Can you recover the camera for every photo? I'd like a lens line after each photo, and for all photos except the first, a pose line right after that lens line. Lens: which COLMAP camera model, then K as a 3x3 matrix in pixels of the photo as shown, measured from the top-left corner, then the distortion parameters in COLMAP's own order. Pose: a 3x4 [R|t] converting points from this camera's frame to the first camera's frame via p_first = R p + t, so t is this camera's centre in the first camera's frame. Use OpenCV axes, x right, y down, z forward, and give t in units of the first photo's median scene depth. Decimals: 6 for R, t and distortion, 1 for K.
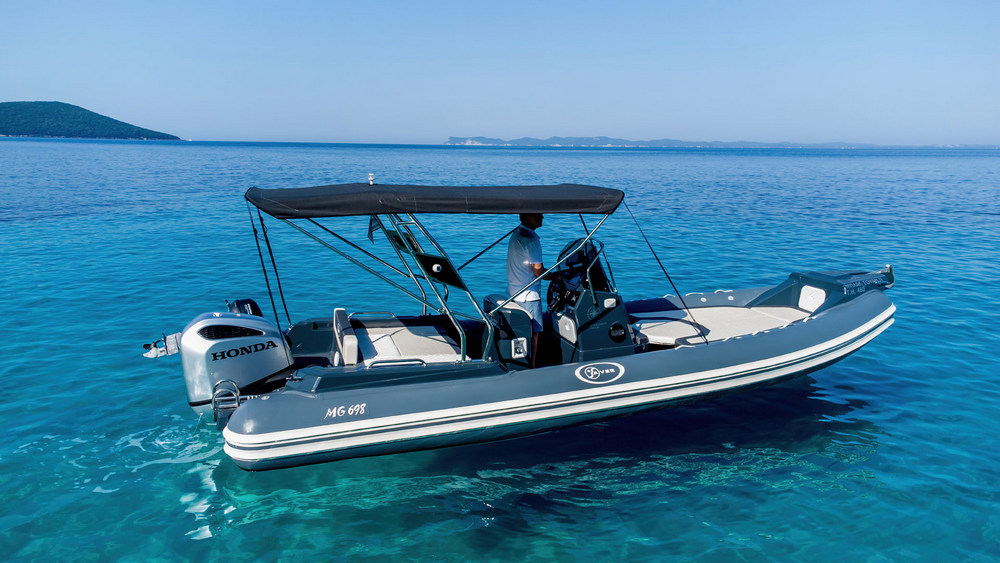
lens RADIAL K [[717.9, 0, 503.4], [0, 717.9, 284.2], [0, 0, 1]] dist [0.035192, 0.010064]
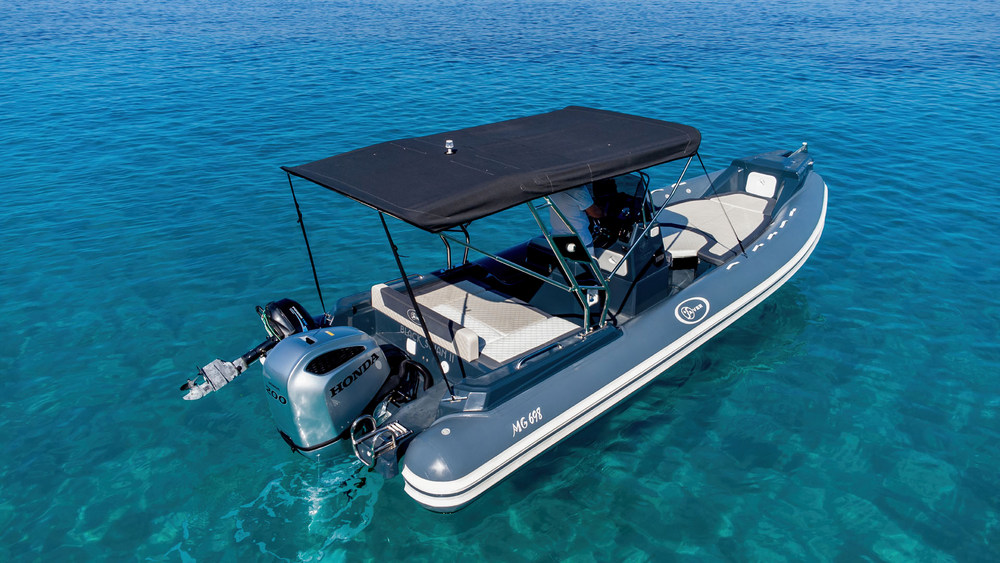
lens RADIAL K [[717.9, 0, 499.4], [0, 717.9, 281.2], [0, 0, 1]] dist [0.035192, 0.010064]
pose [[0.902819, -0.197025, 0.382230, -0.509505], [0.096694, 0.959112, 0.265996, -0.222892], [-0.419009, -0.203187, 0.884955, 0.199722]]
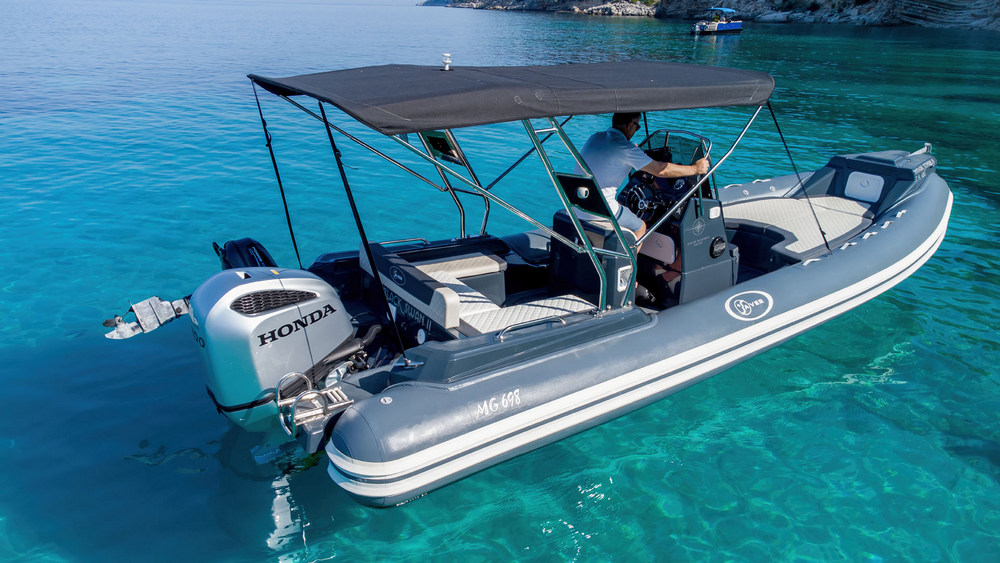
lens RADIAL K [[717.9, 0, 505.0], [0, 717.9, 282.1], [0, 0, 1]] dist [0.035192, 0.010064]
pose [[0.960079, -0.089469, 0.265037, -0.348678], [0.038267, 0.980571, 0.192394, -0.072180], [-0.277101, -0.174571, 0.944849, 0.303353]]
